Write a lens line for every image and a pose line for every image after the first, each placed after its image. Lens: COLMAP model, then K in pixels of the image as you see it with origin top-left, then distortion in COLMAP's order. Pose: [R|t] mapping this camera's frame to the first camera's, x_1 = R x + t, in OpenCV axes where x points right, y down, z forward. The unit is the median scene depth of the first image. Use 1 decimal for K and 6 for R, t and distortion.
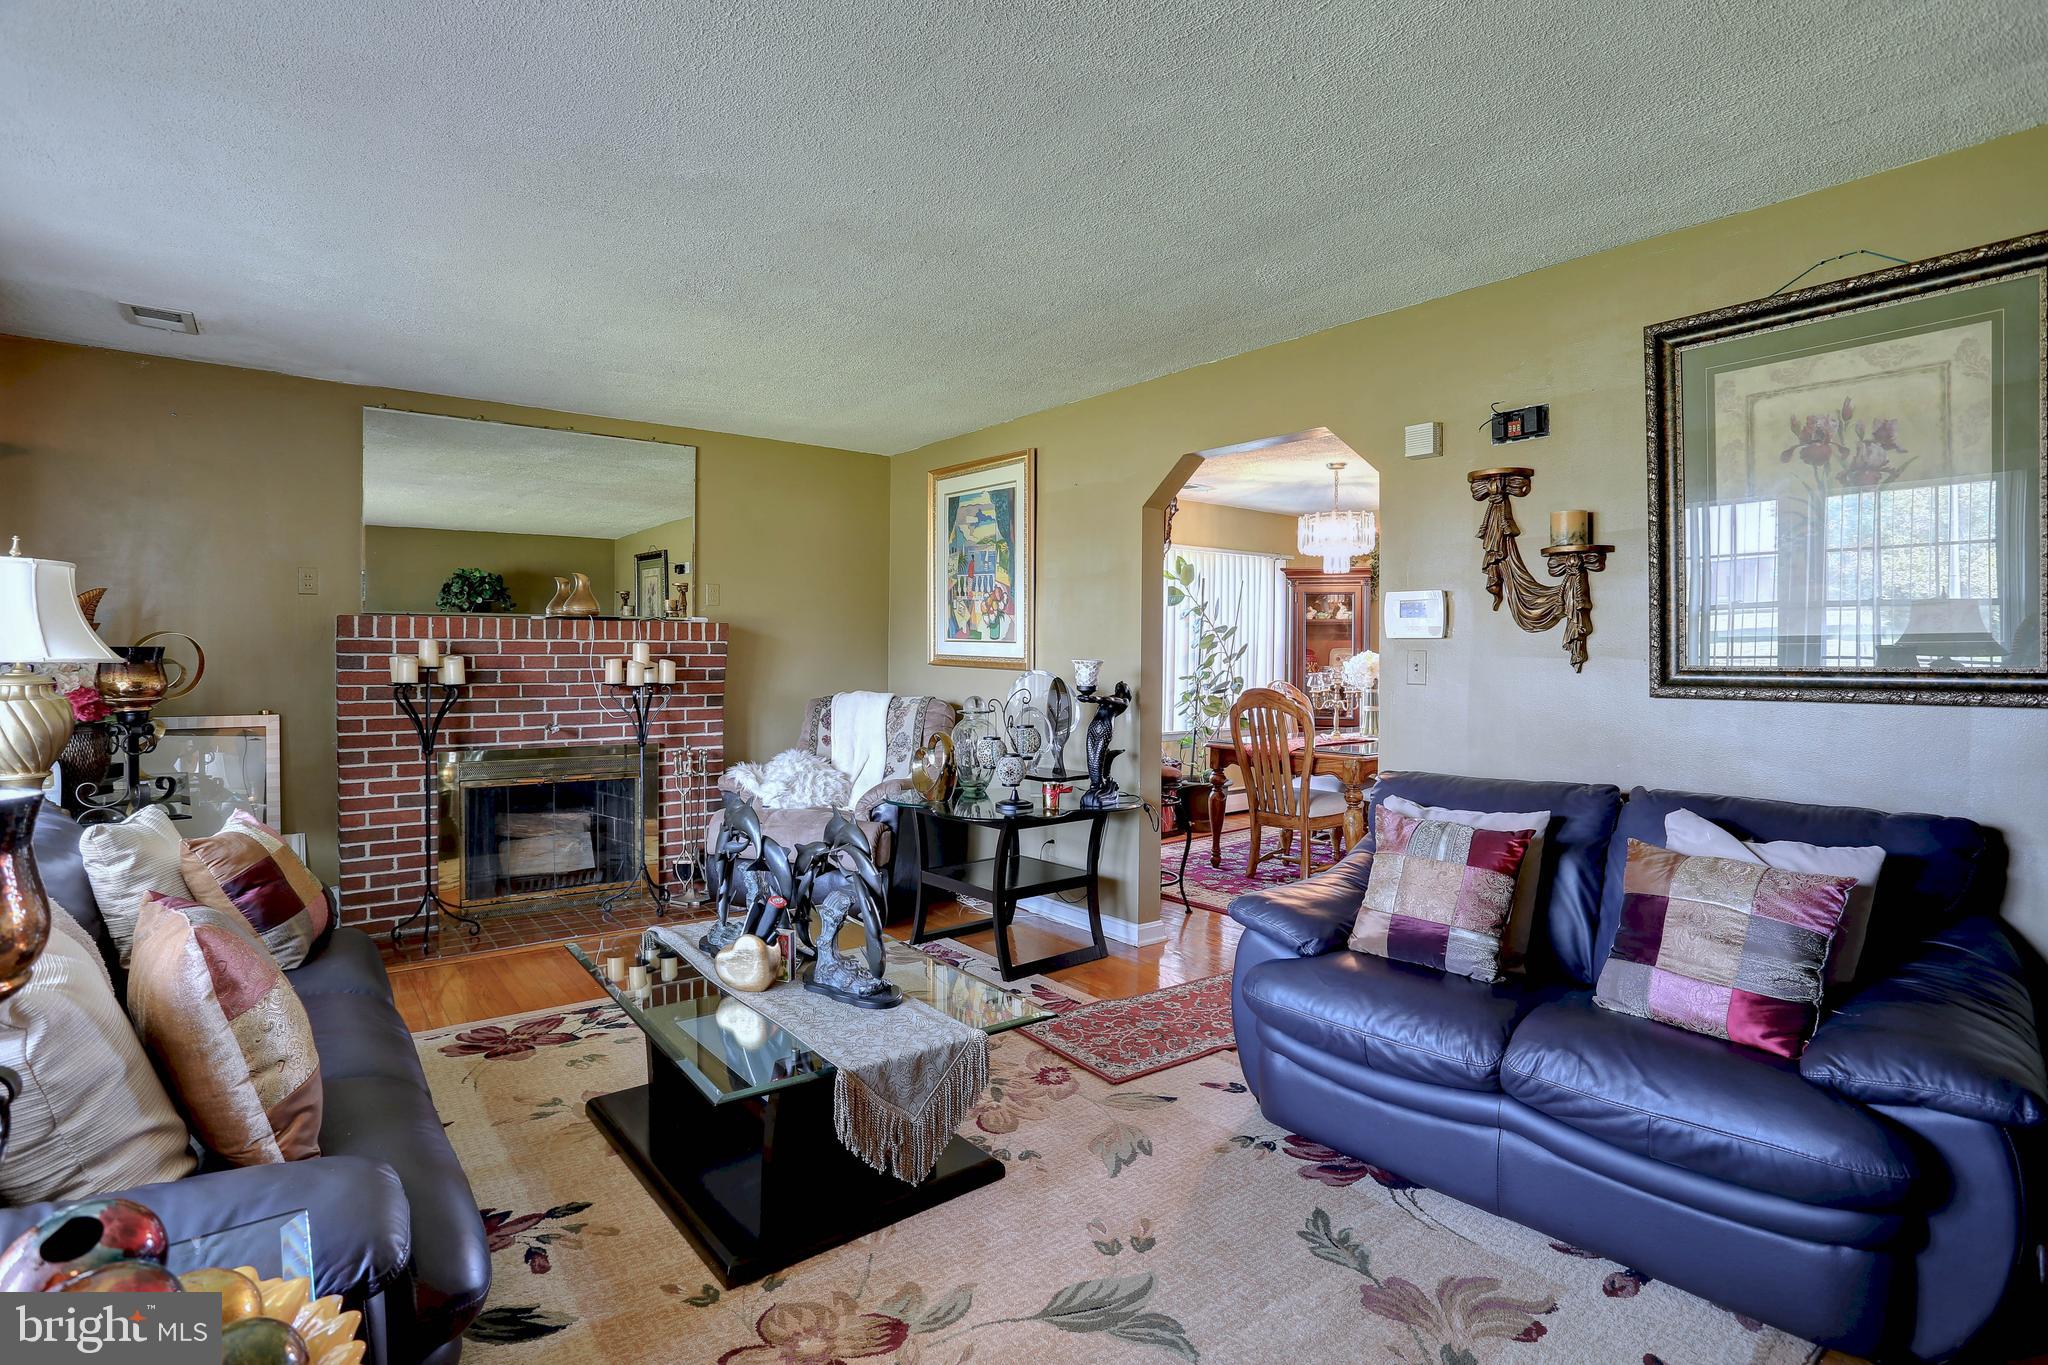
lens RADIAL K [[1007.9, 0, 1031.5], [0, 1007.9, 666.0], [0, 0, 1]] dist [-0.041565, 0.013173]
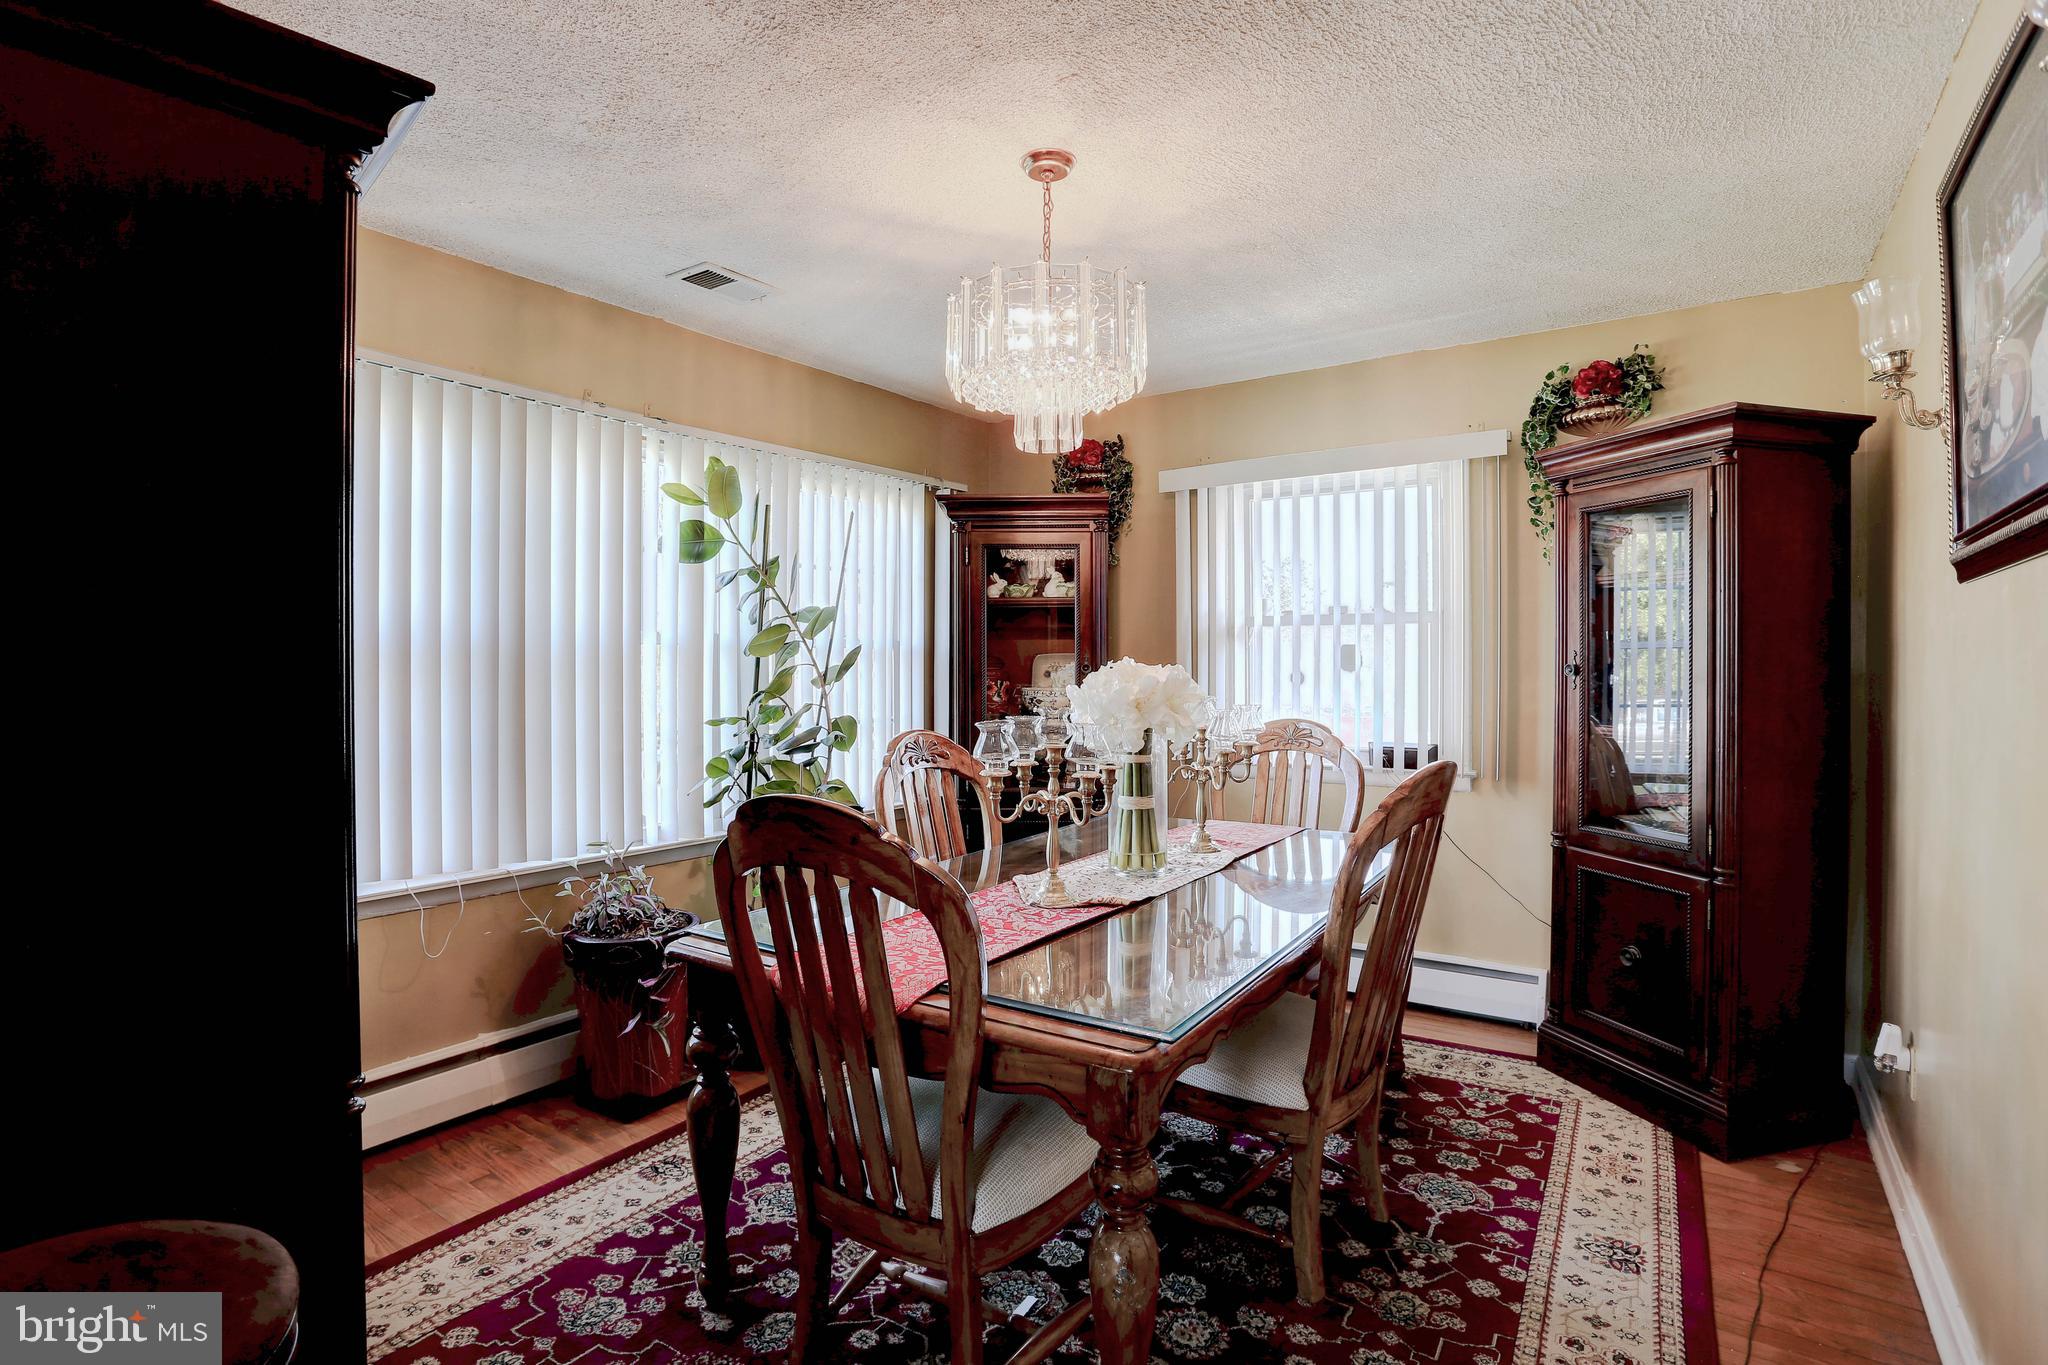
lens RADIAL K [[1007.9, 0, 1021.6], [0, 1007.9, 672.2], [0, 0, 1]] dist [-0.041565, 0.013173]
pose [[0.961321, -0.008277, 0.275307, 0.185227], [0.009011, 0.999958, -0.001401, -0.009665], [-0.275284, 0.003827, 0.961355, 0.626765]]
